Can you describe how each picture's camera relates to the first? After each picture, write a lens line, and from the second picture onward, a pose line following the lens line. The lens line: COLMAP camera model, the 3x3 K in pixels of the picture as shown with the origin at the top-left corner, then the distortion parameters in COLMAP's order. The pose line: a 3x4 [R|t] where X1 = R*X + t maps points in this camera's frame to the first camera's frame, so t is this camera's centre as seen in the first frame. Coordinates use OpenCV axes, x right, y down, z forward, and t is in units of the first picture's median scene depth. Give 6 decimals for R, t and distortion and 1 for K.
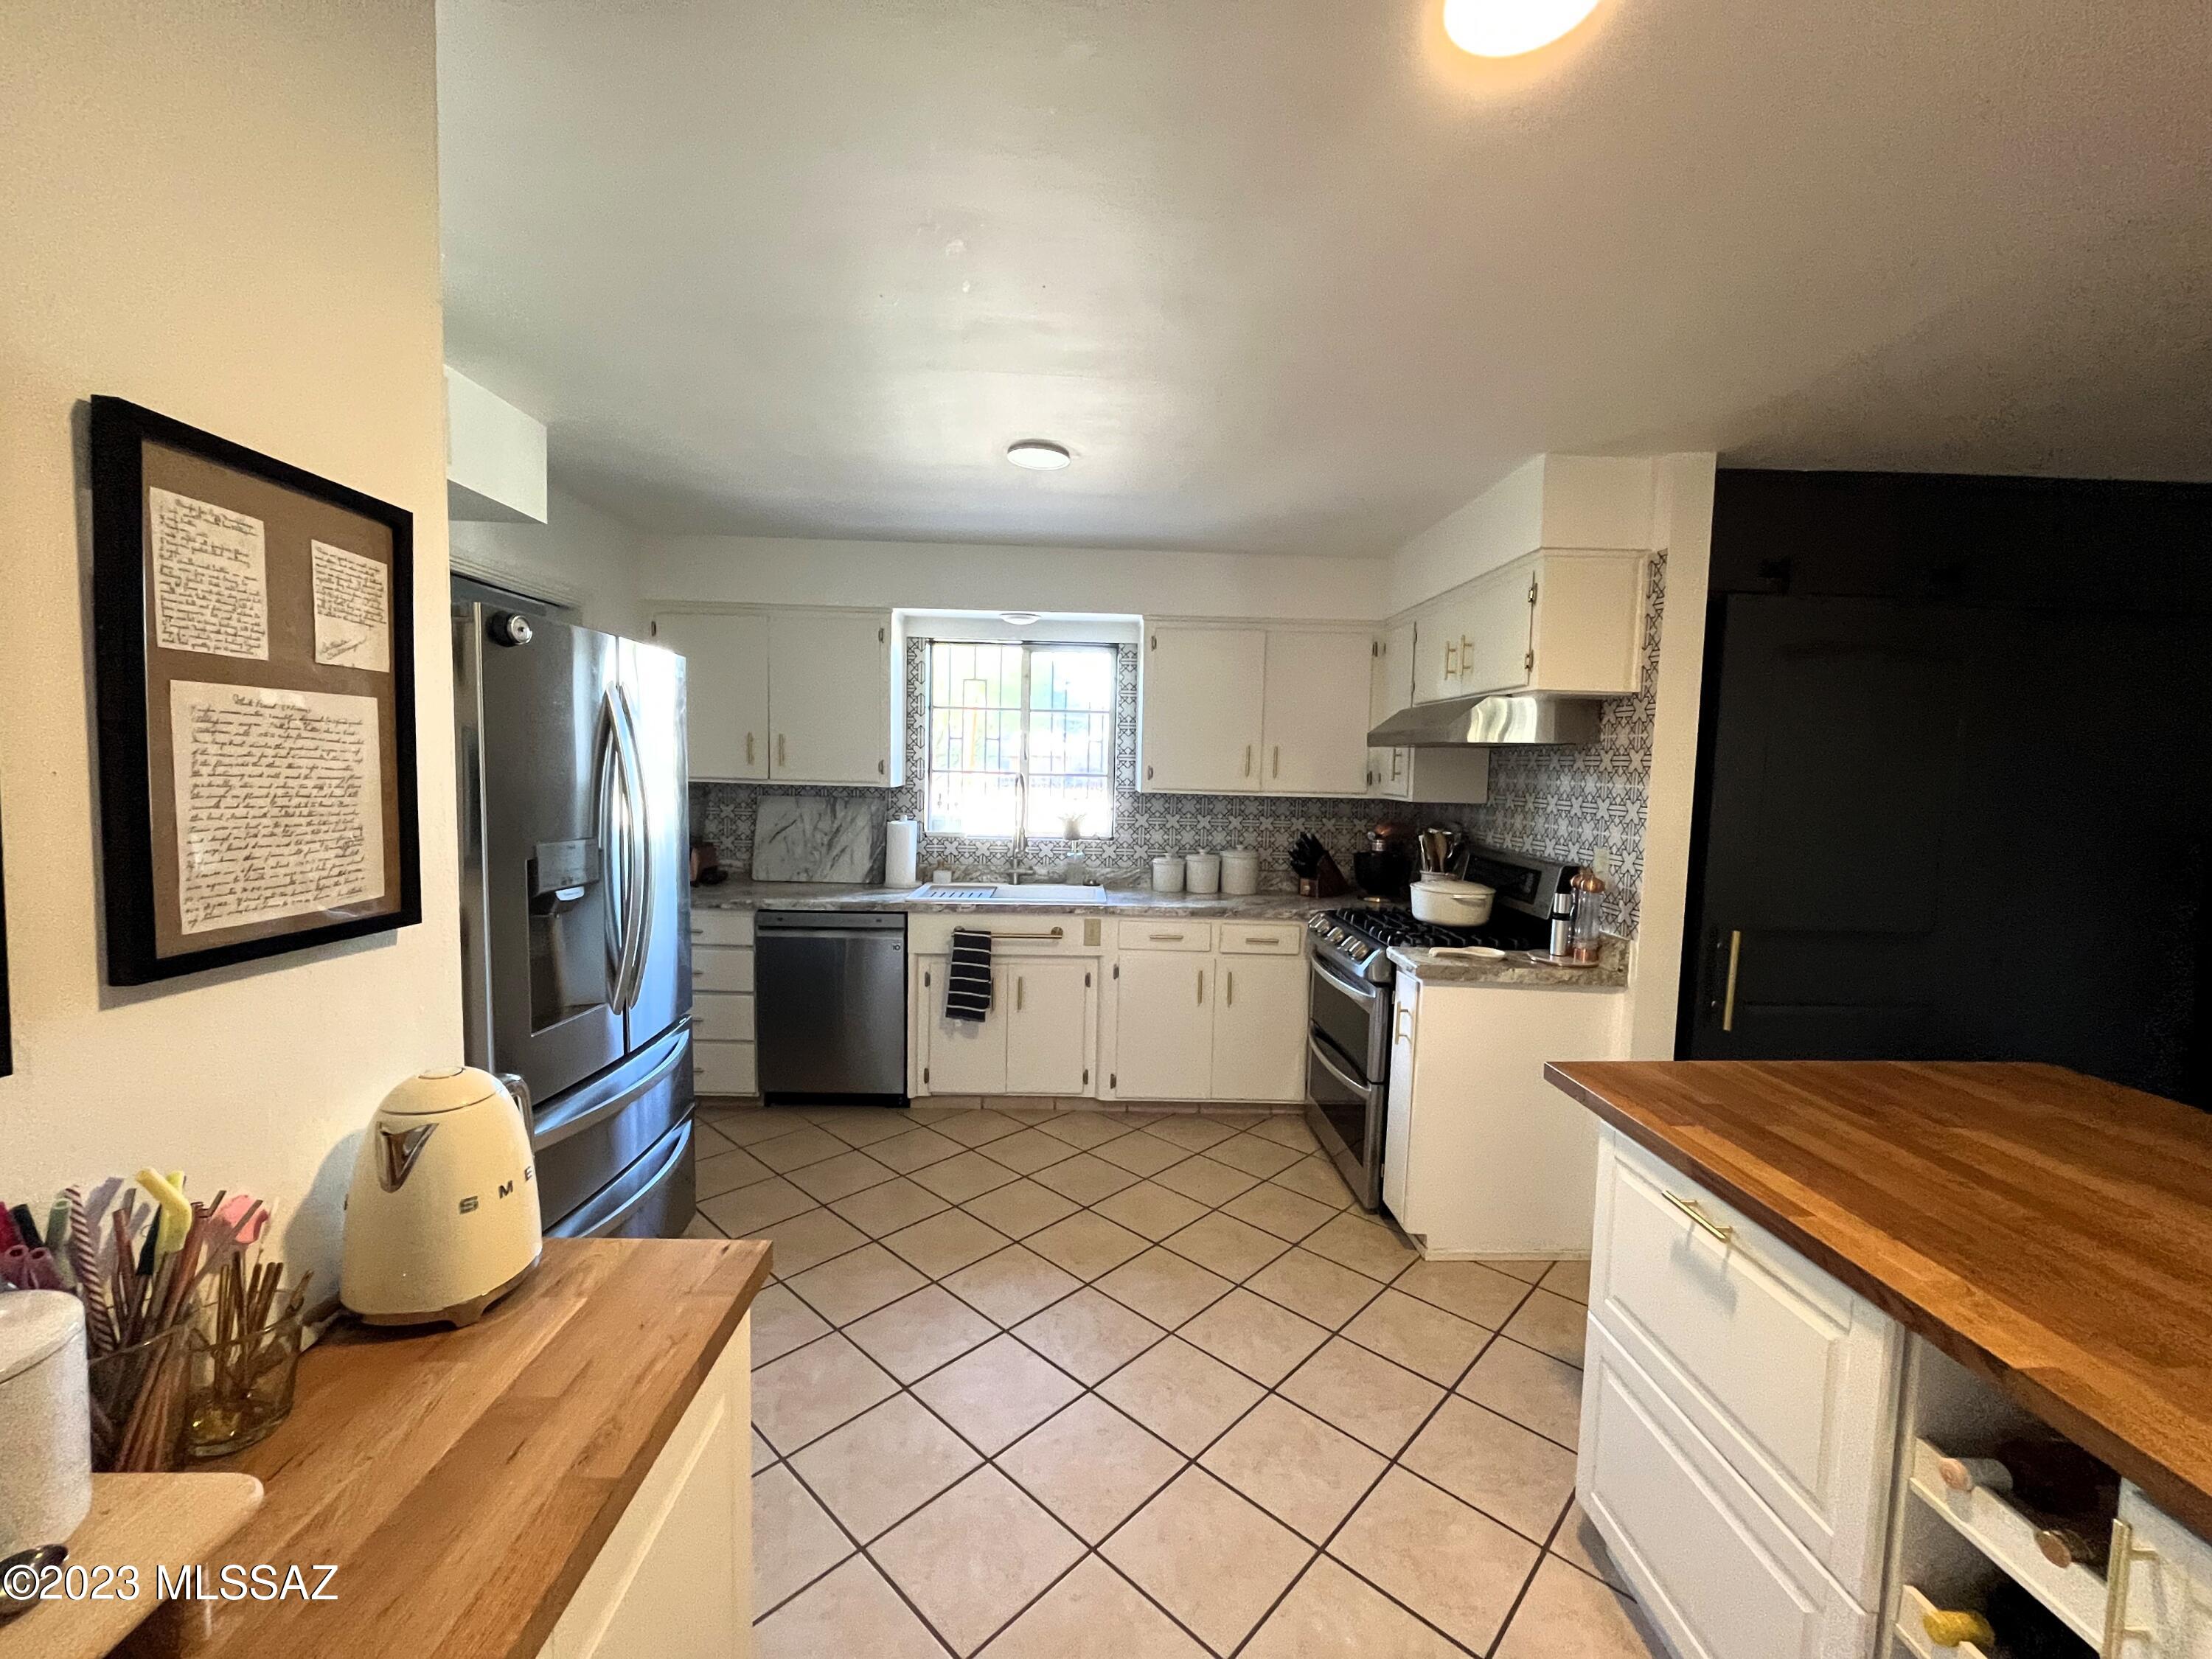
lens RADIAL K [[891.8, 0, 1104.0], [0, 891.8, 829.1], [0, 0, 1]] dist [-0.003747, 0.000166]
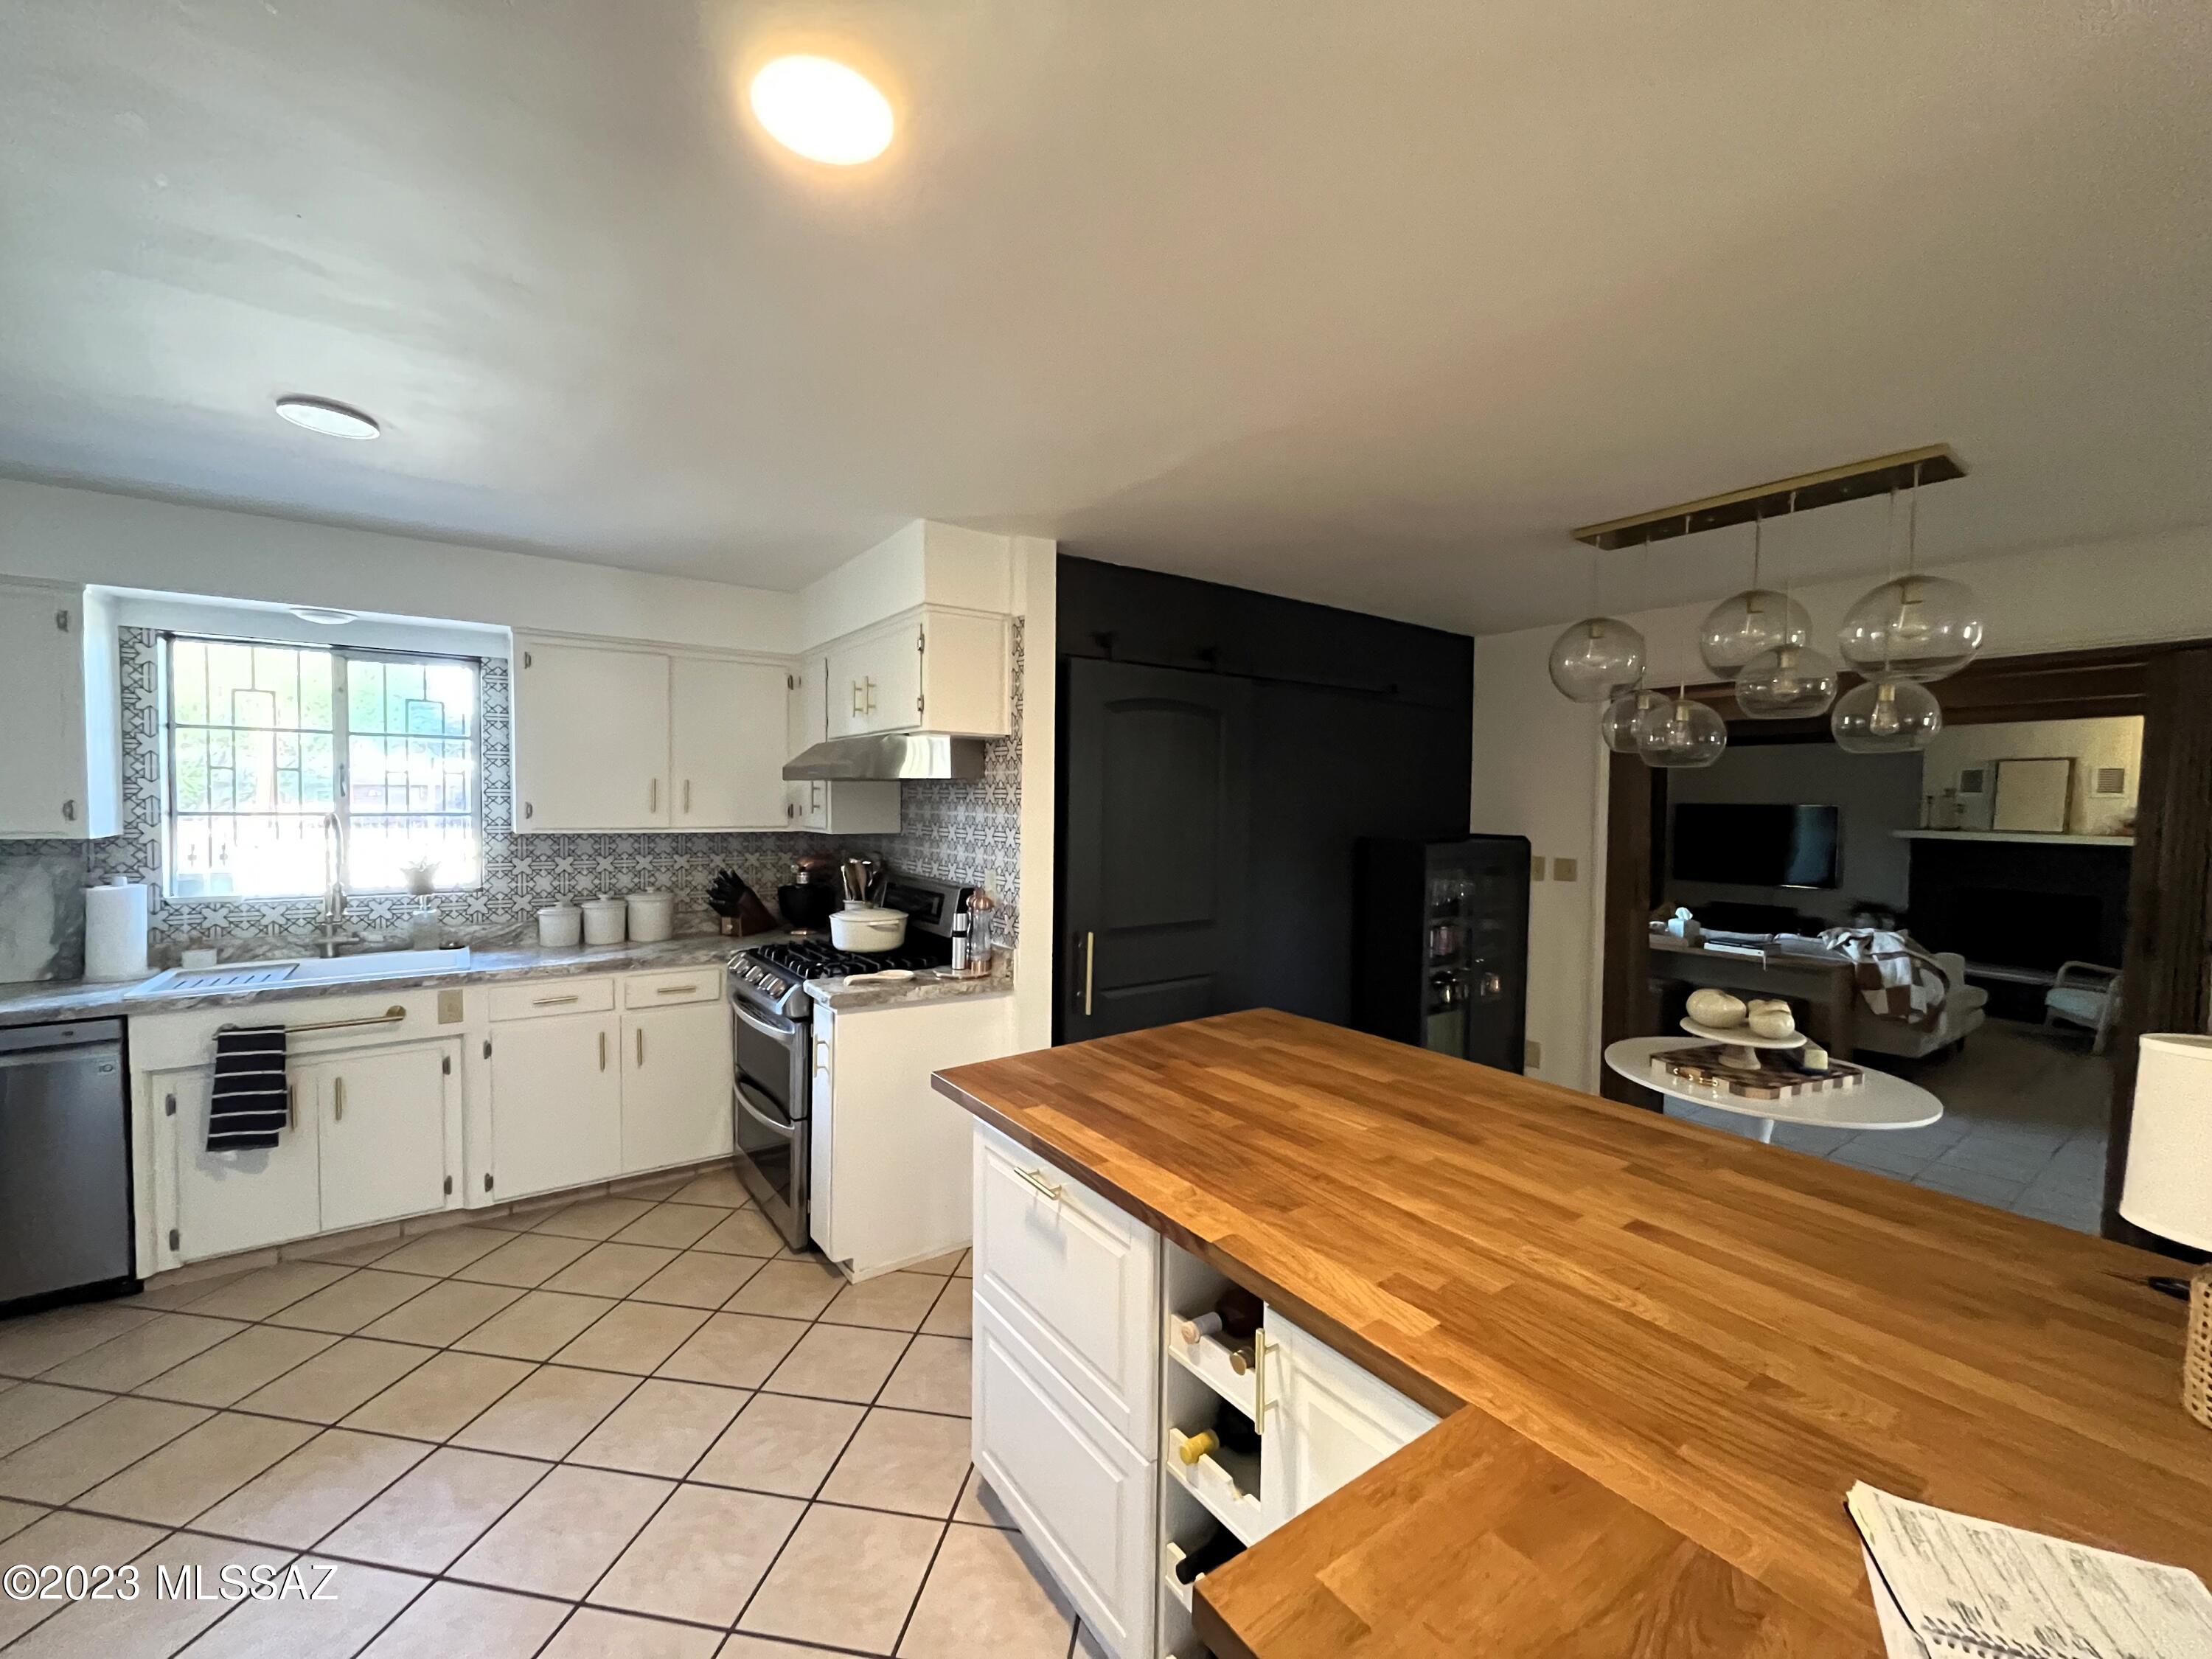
lens RADIAL K [[891.8, 0, 1101.7], [0, 891.8, 830.0], [0, 0, 1]] dist [-0.003747, 0.000166]
pose [[0.829018, -0.032878, 0.558254, 0.031967], [0.049081, 0.998696, -0.014069, -0.005499], [-0.557063, 0.039063, 0.829551, -0.019864]]
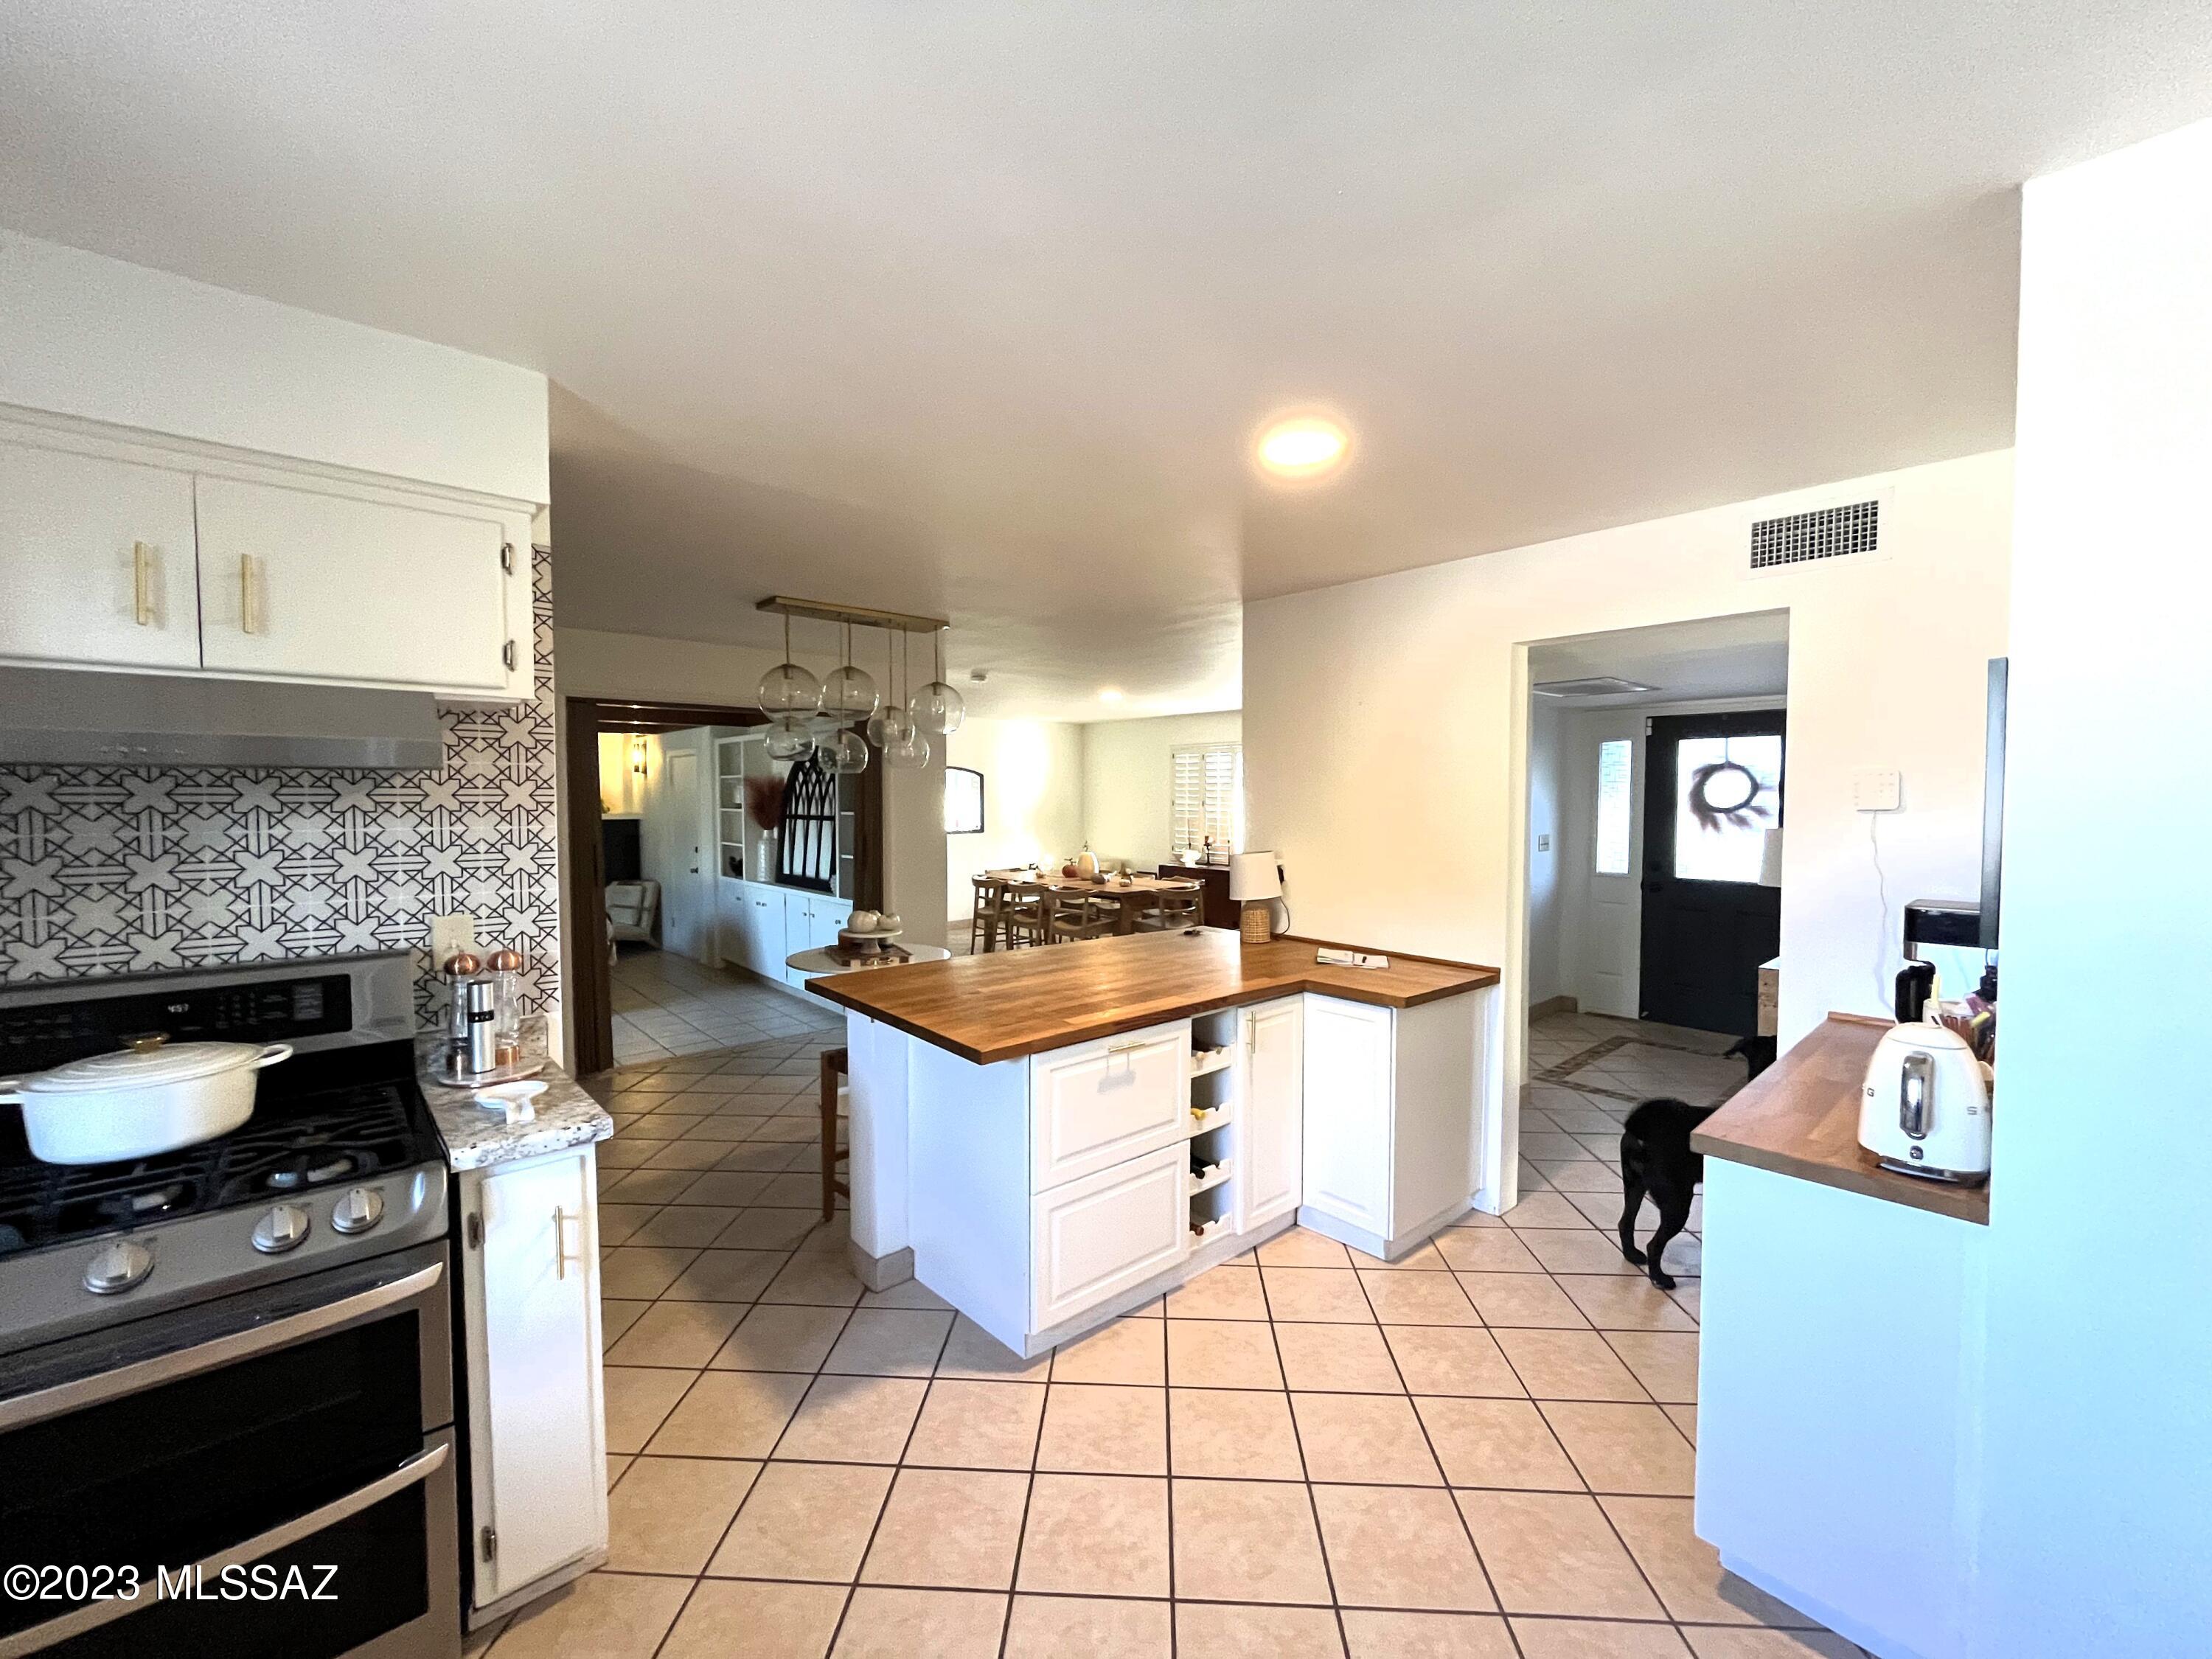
lens RADIAL K [[891.8, 0, 1099.2], [0, 891.8, 833.2], [0, 0, 1]] dist [-0.003747, 0.000166]
pose [[-0.647492, -0.055071, 0.760080, -0.250458], [0.042384, 0.993239, 0.108070, -0.076347], [-0.760893, 0.102189, -0.640780, 0.797484]]
